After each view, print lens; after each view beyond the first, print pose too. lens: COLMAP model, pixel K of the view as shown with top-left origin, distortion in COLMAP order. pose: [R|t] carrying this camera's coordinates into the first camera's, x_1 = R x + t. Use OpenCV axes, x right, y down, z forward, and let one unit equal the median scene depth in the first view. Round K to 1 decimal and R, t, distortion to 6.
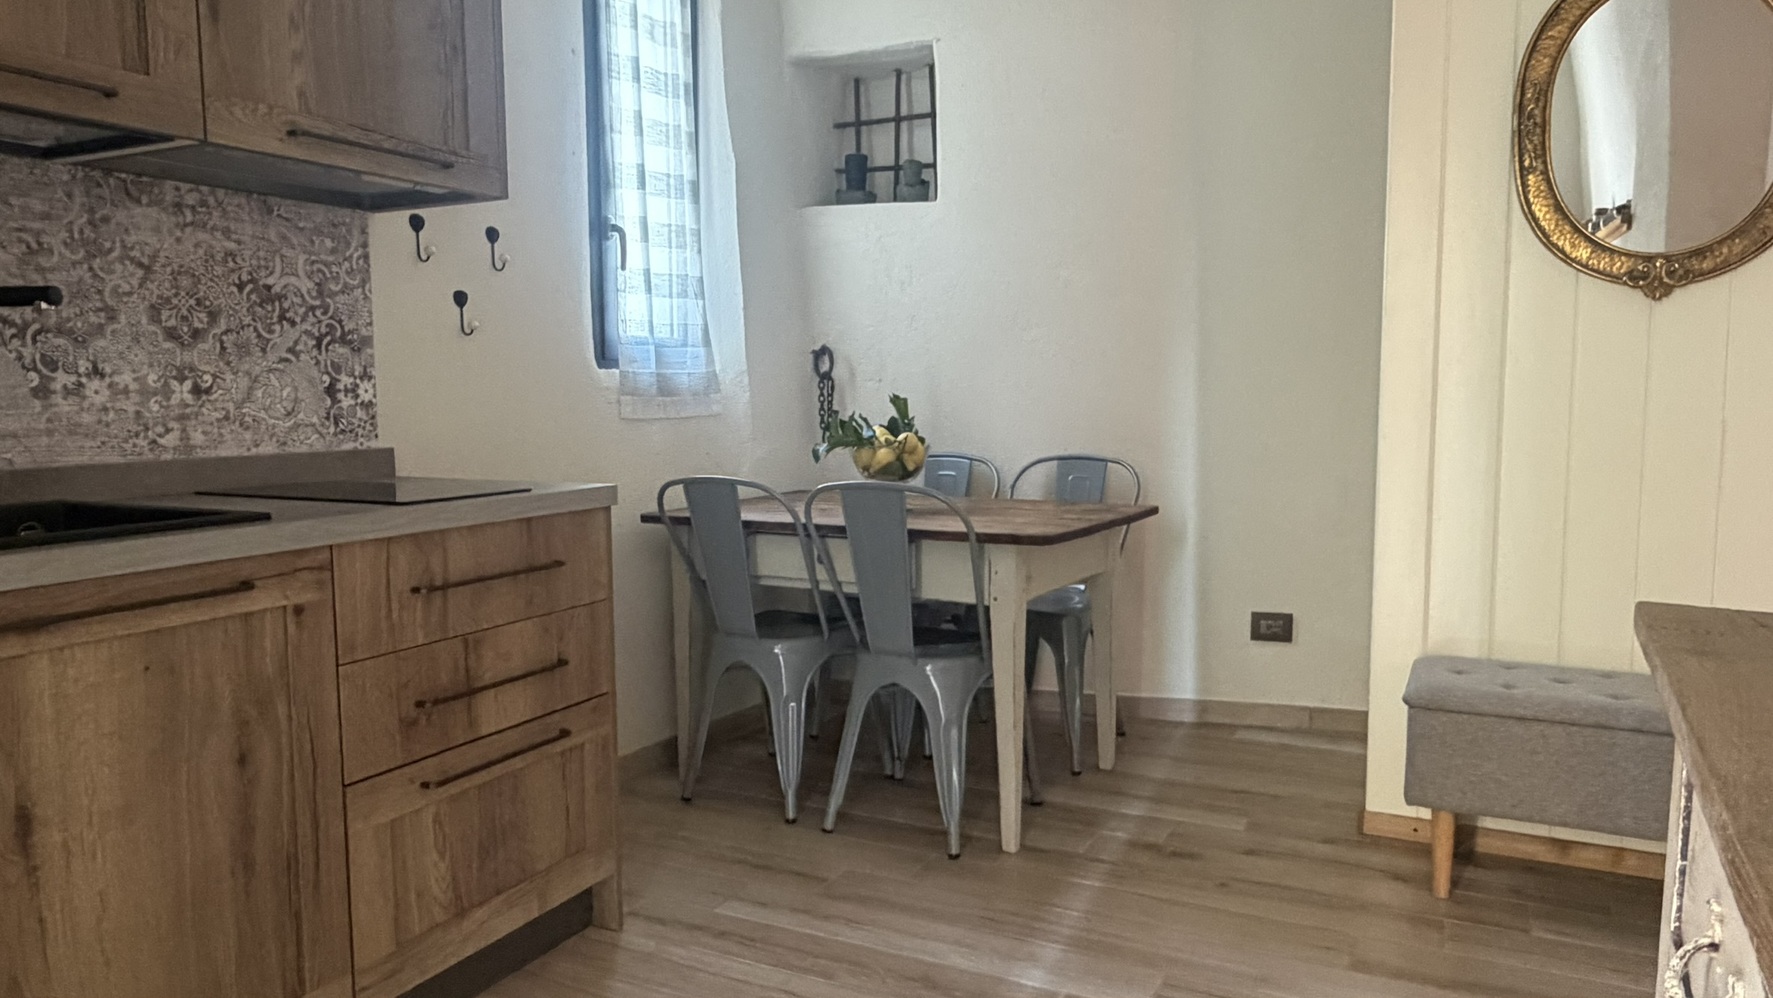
lens RADIAL K [[1185.4, 0, 884.6], [0, 1185.4, 499.3], [0, 0, 1]] dist [0.010185, -0.005275]
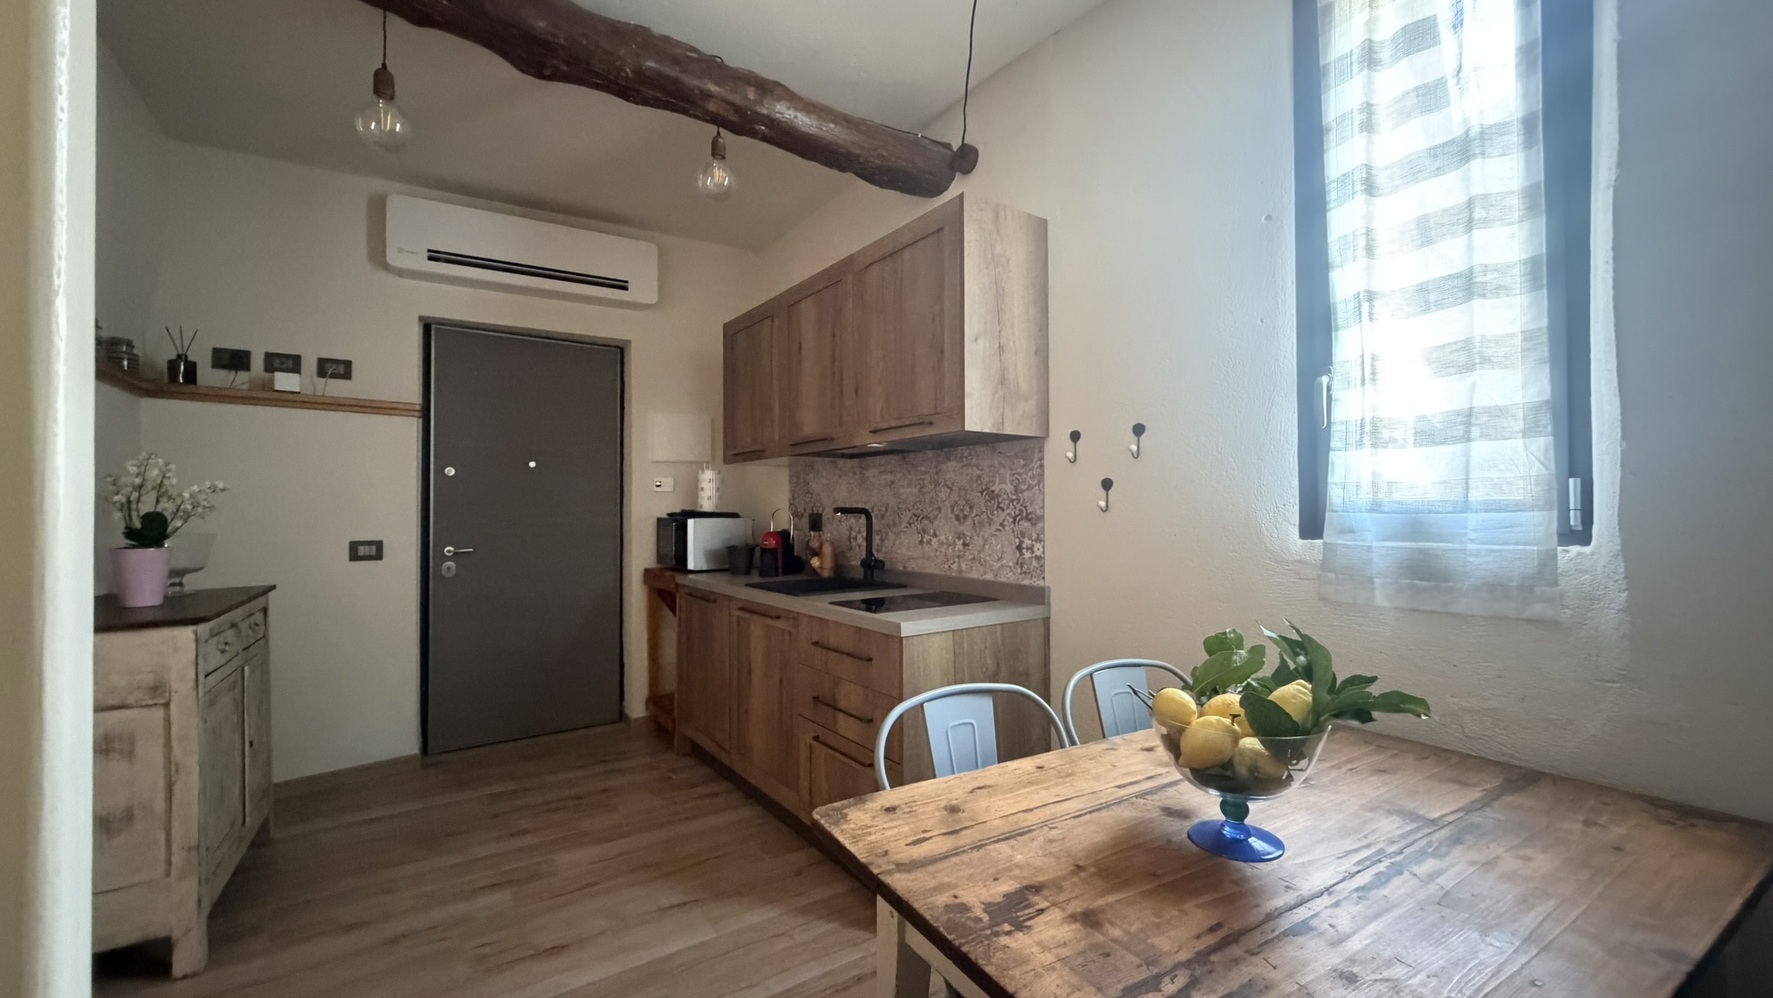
lens RADIAL K [[711.7, 0, 883.1], [0, 711.7, 501.7], [0, 0, 1]] dist [-0.001727, 0.001273]
pose [[-0.476764, 0.001440, -0.879030, 0.468139], [-0.072542, 0.996523, 0.040978, -0.165686], [0.876033, 0.083304, -0.475002, 1.172499]]
